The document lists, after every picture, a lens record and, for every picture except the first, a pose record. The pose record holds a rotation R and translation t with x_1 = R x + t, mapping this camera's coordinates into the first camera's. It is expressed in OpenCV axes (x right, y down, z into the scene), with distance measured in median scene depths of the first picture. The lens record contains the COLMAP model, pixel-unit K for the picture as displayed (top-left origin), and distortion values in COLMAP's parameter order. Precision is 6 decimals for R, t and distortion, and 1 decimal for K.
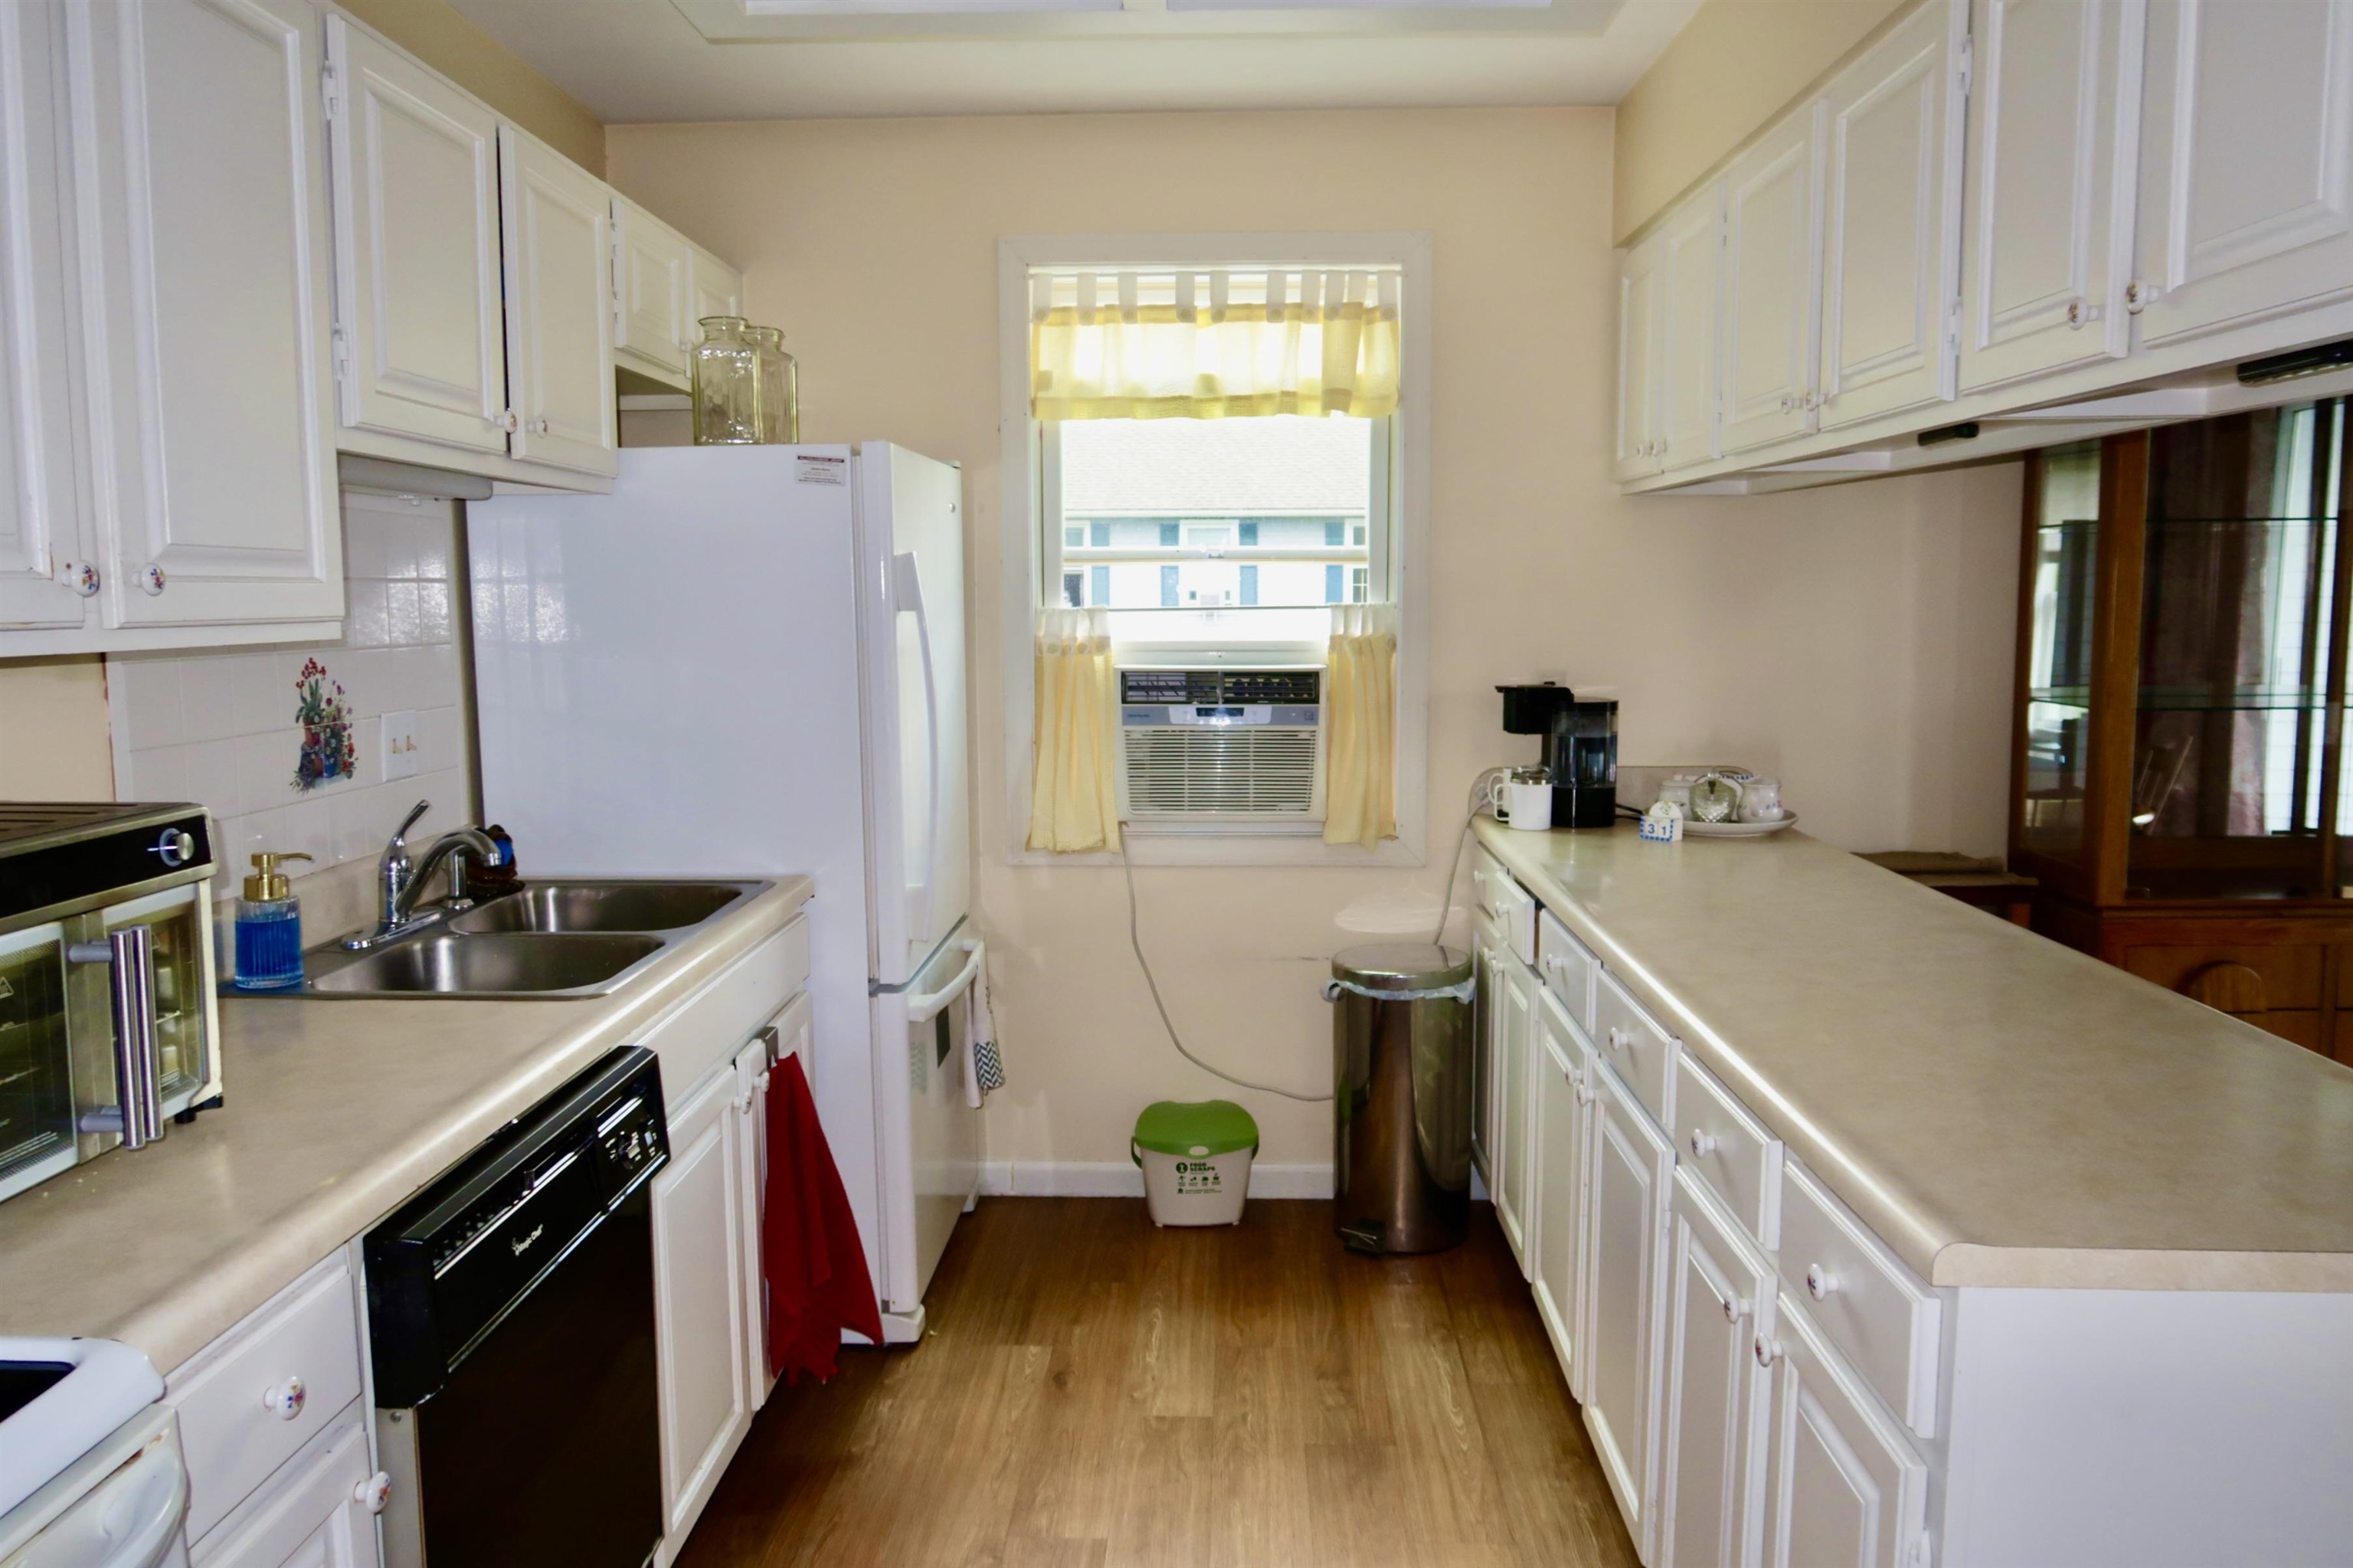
lens RADIAL K [[1631.5, 0, 1156.9], [0, 1631.5, 774.2], [0, 0, 1]] dist [-0.025504, 0.000902]
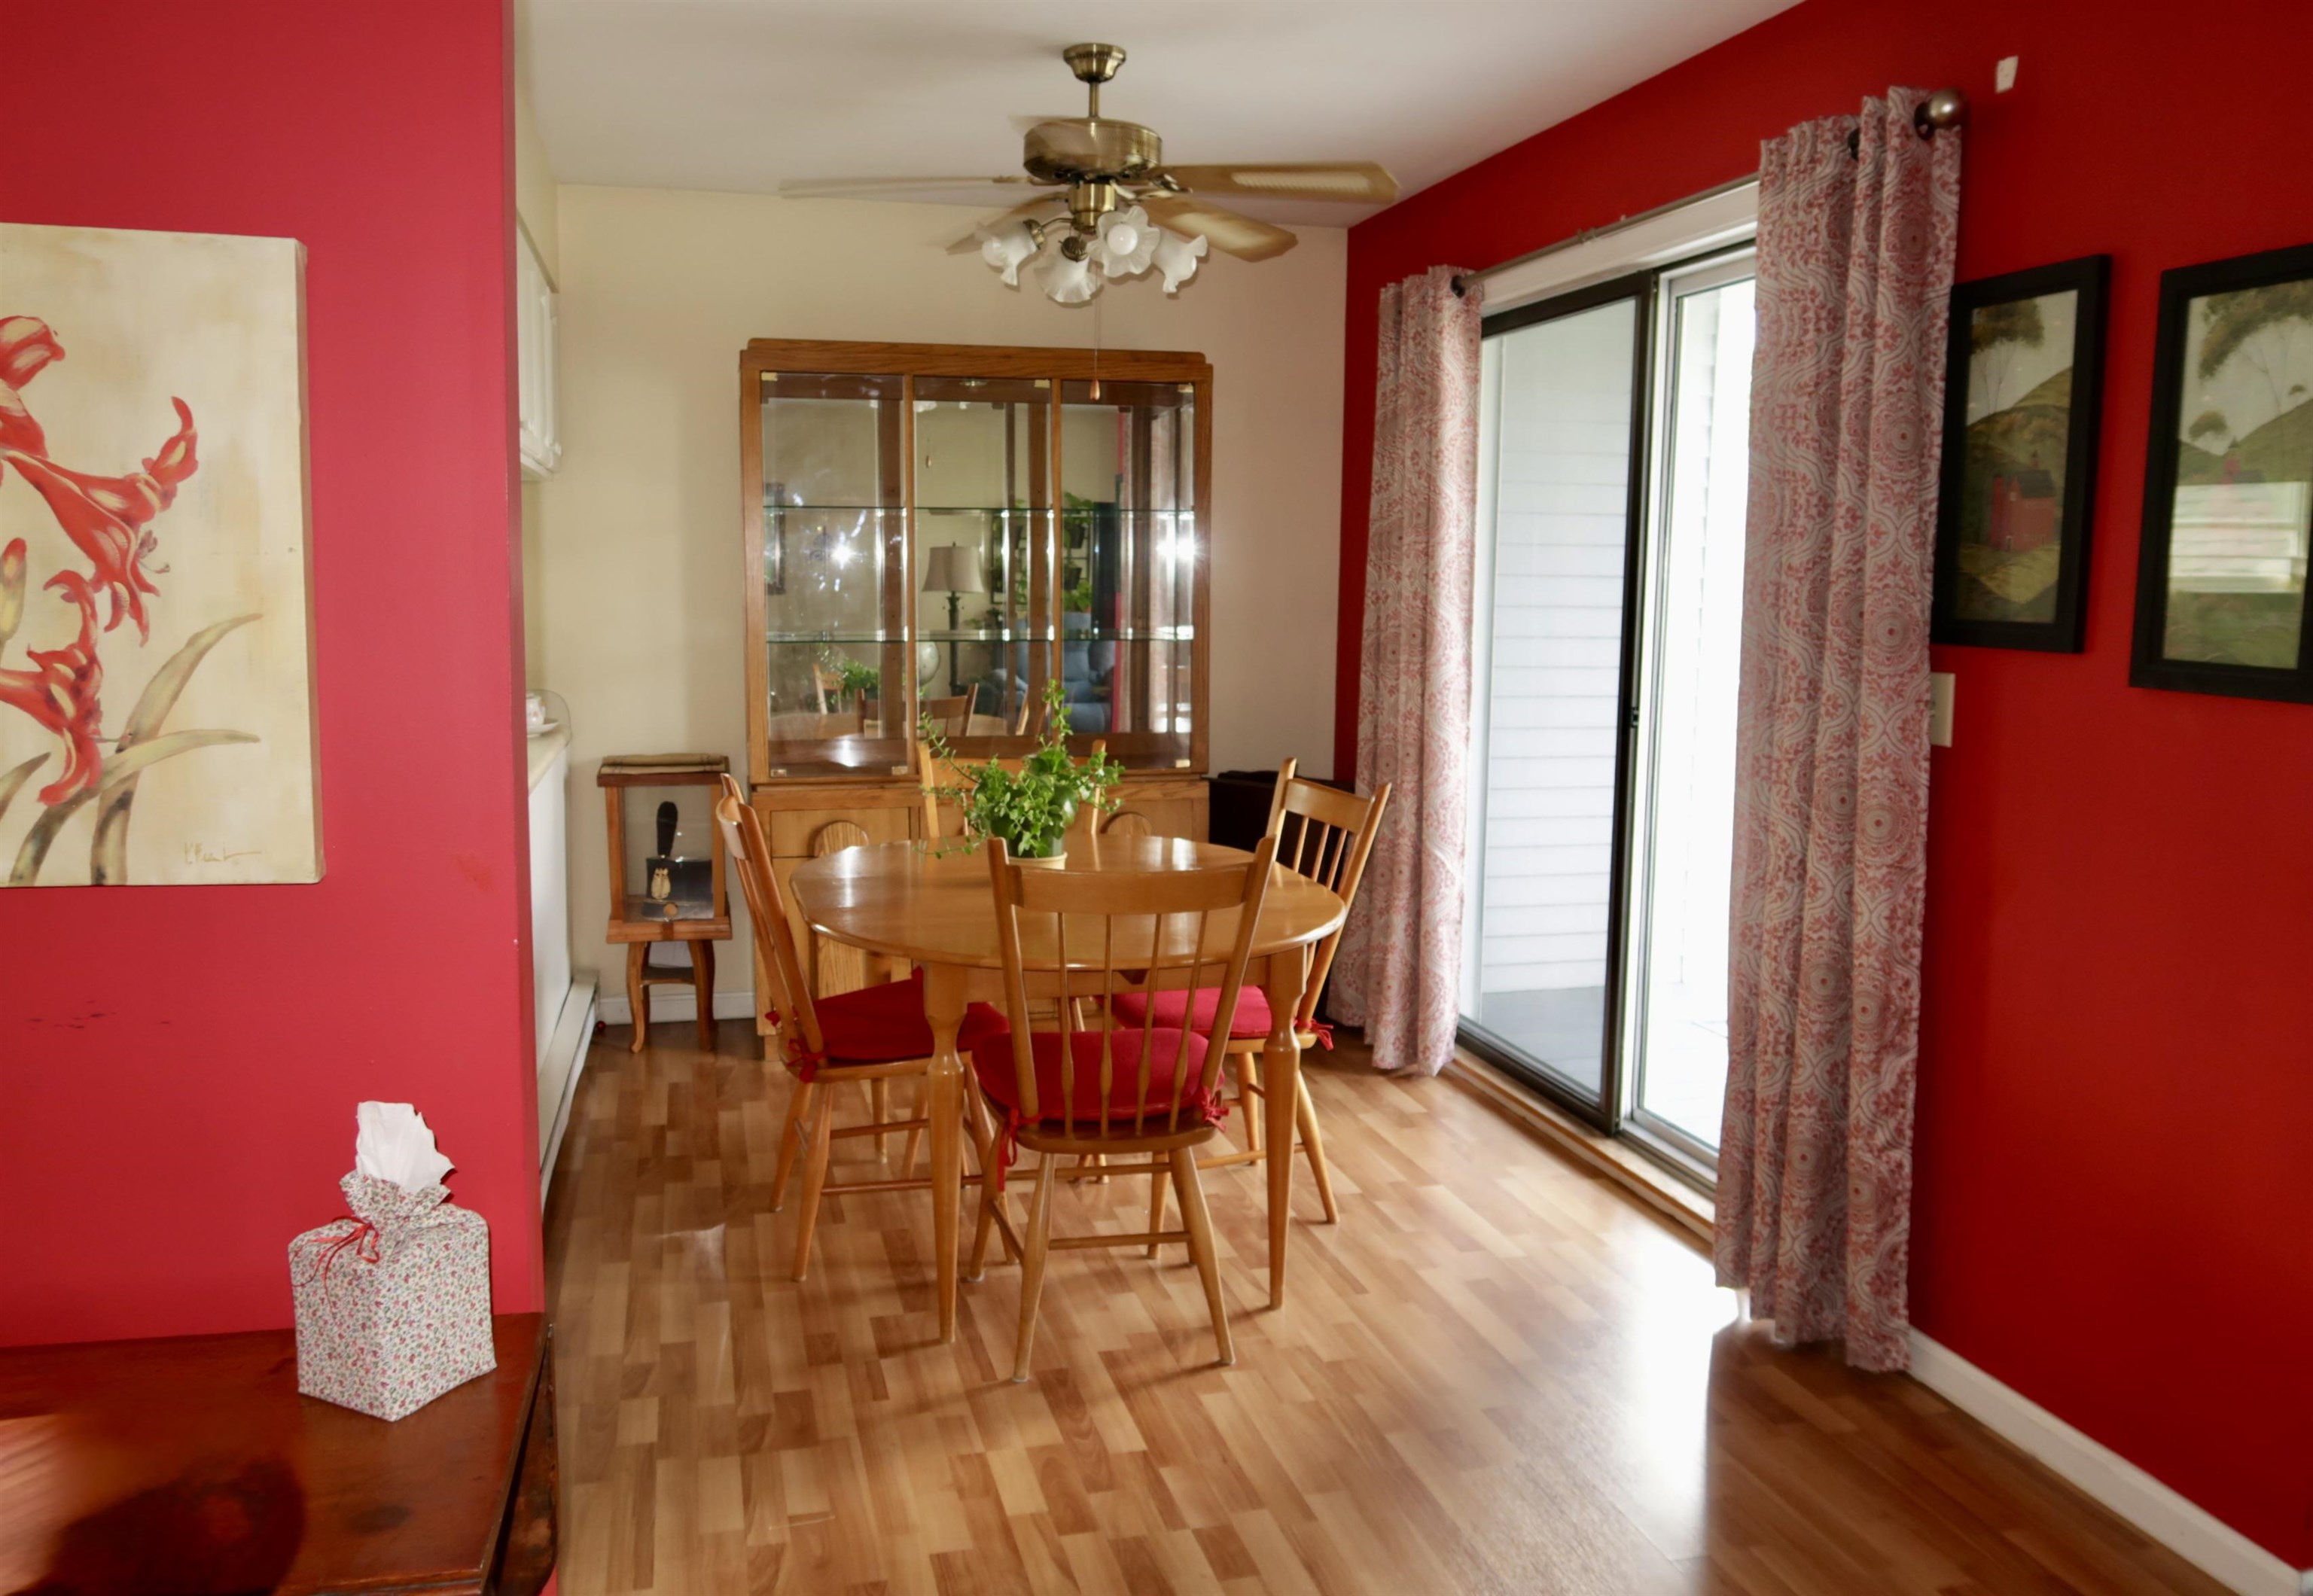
lens RADIAL K [[1717.3, 0, 1110.6], [0, 1717.3, 790.4], [0, 0, 1]] dist [-0.025160, -0.006431]
pose [[0.963800, -0.017922, 0.266022, 0.528049], [0.012666, 0.999689, 0.021460, 0.065102], [-0.266324, -0.017314, 0.963728, -0.551828]]
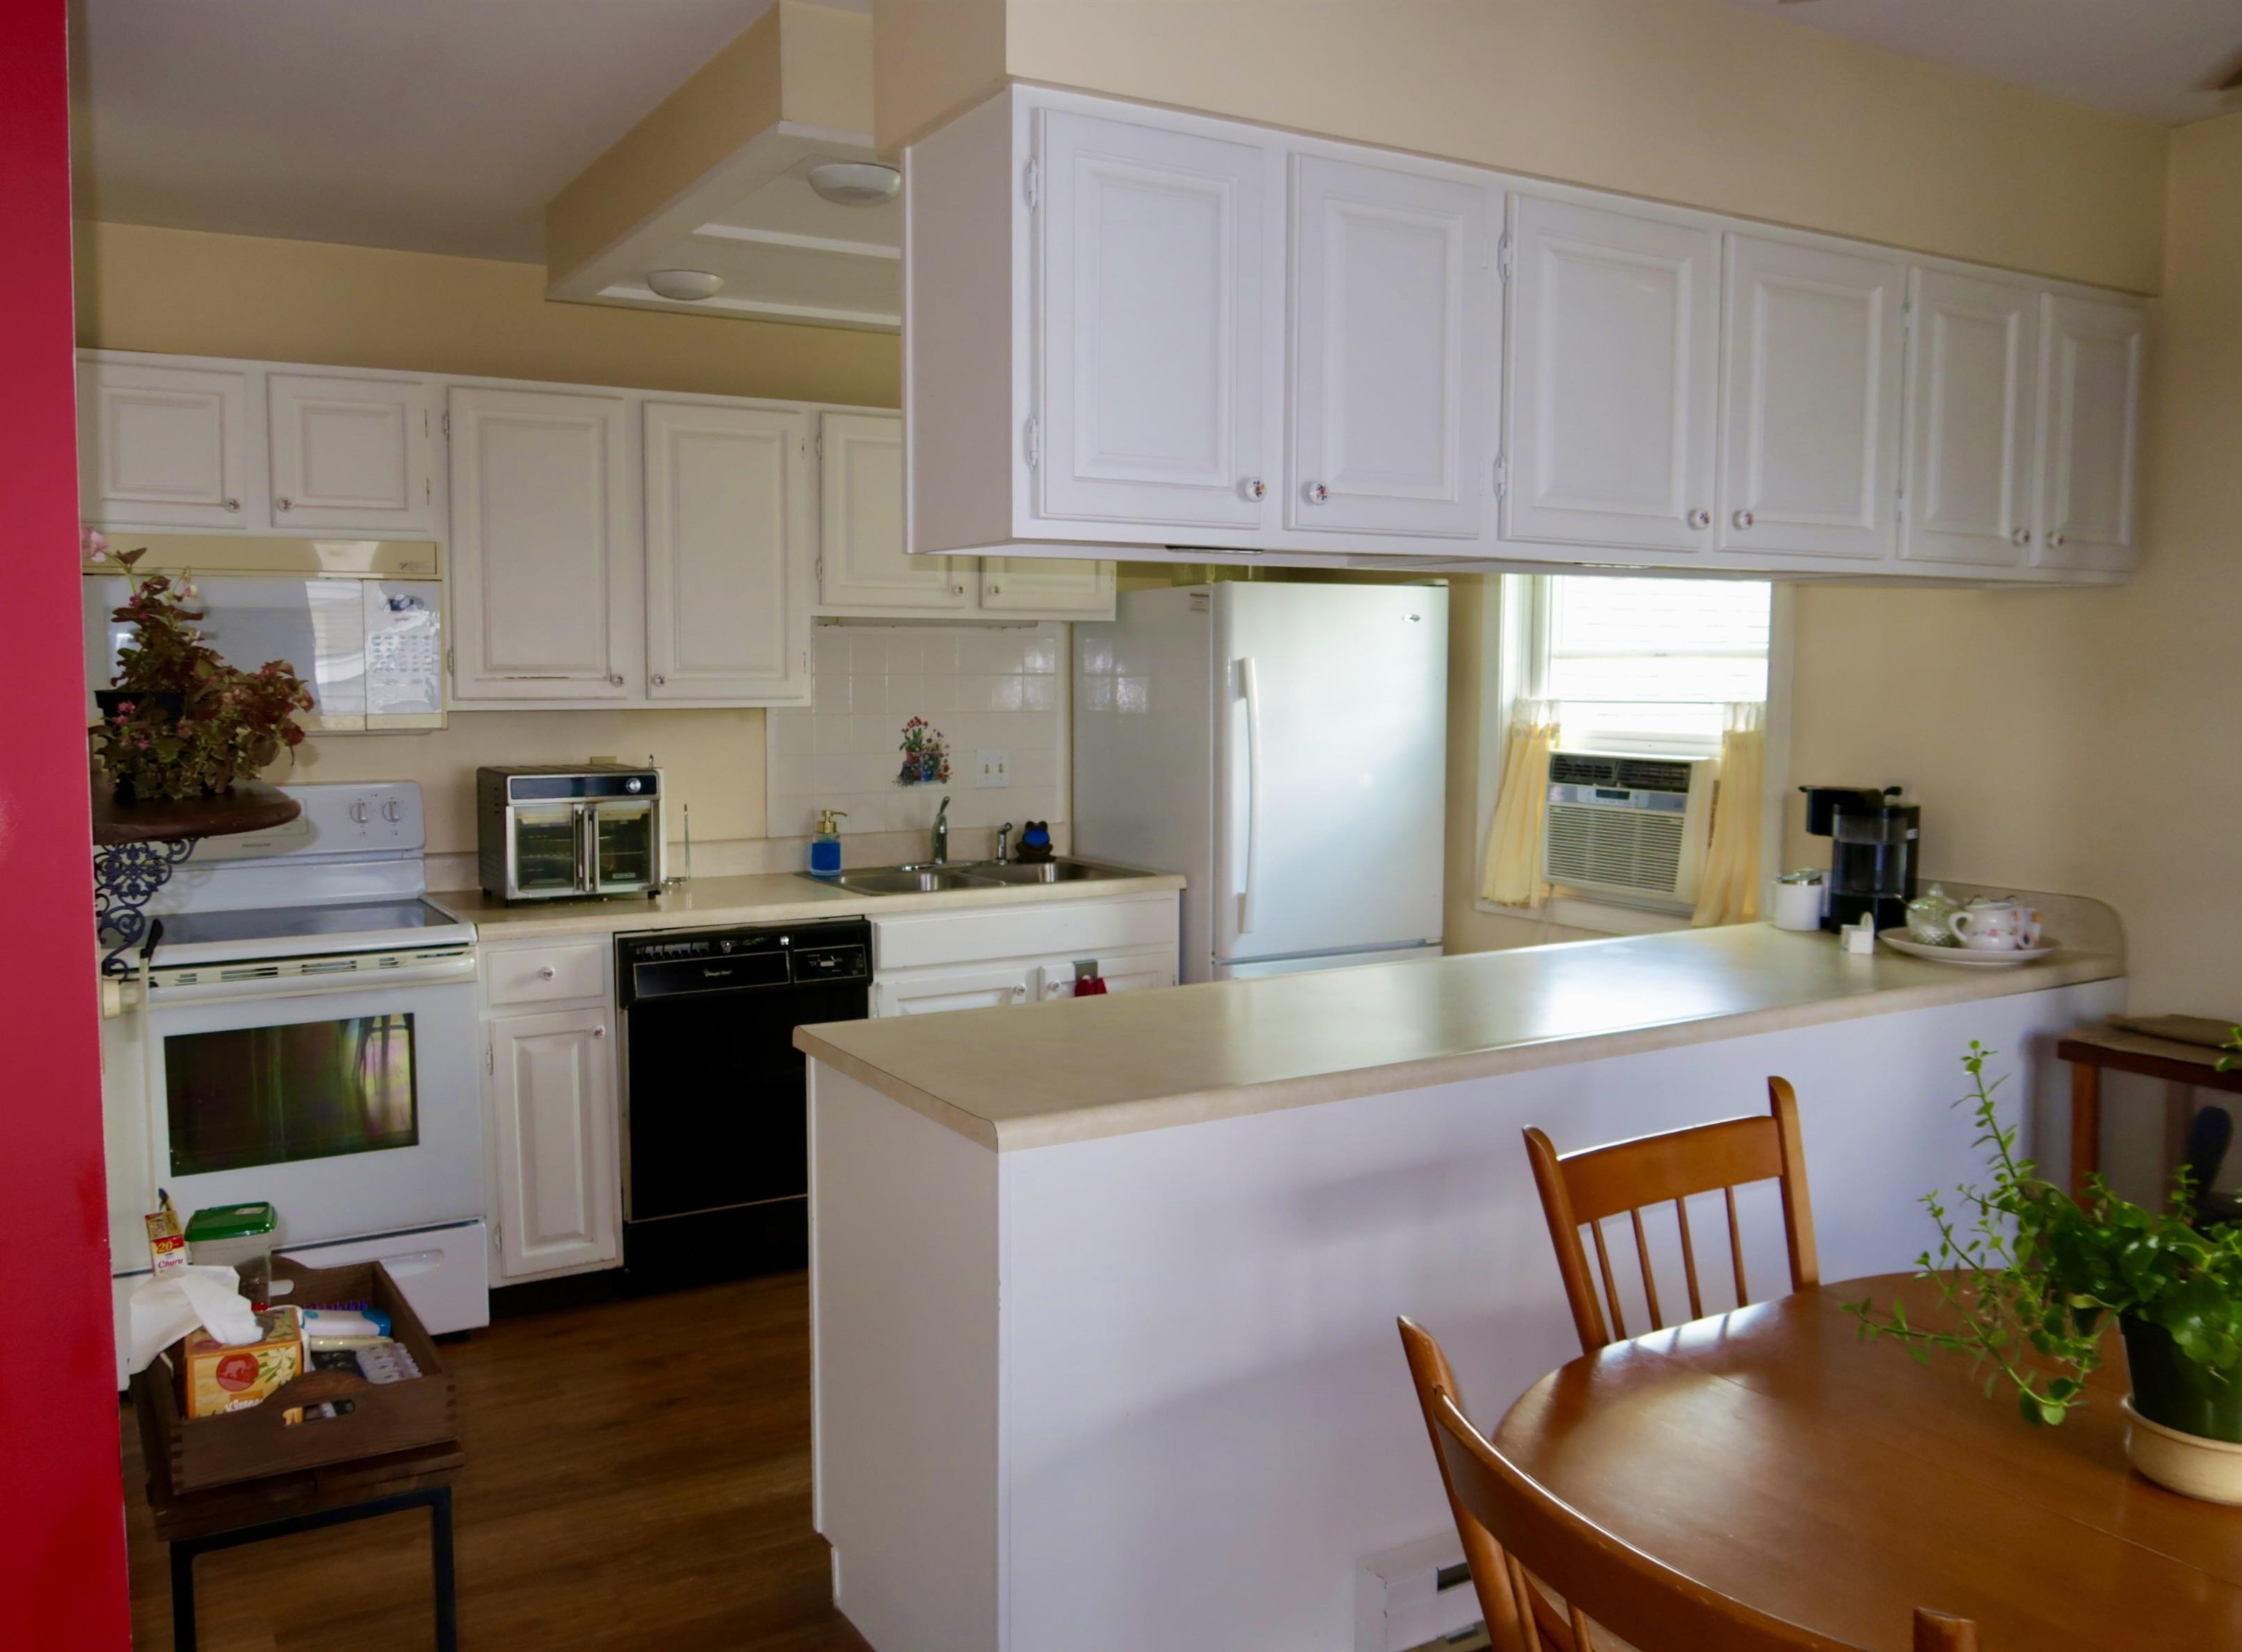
lens RADIAL K [[1741.5, 0, 997.3], [0, 1741.5, 802.8], [0, 0, 1]] dist [-0.011837, -0.001106]
pose [[0.513785, 0.072517, -0.854848, 1.042896], [-0.097435, 0.994906, 0.025837, -0.027711], [0.852368, 0.070017, 0.518234, 0.032211]]
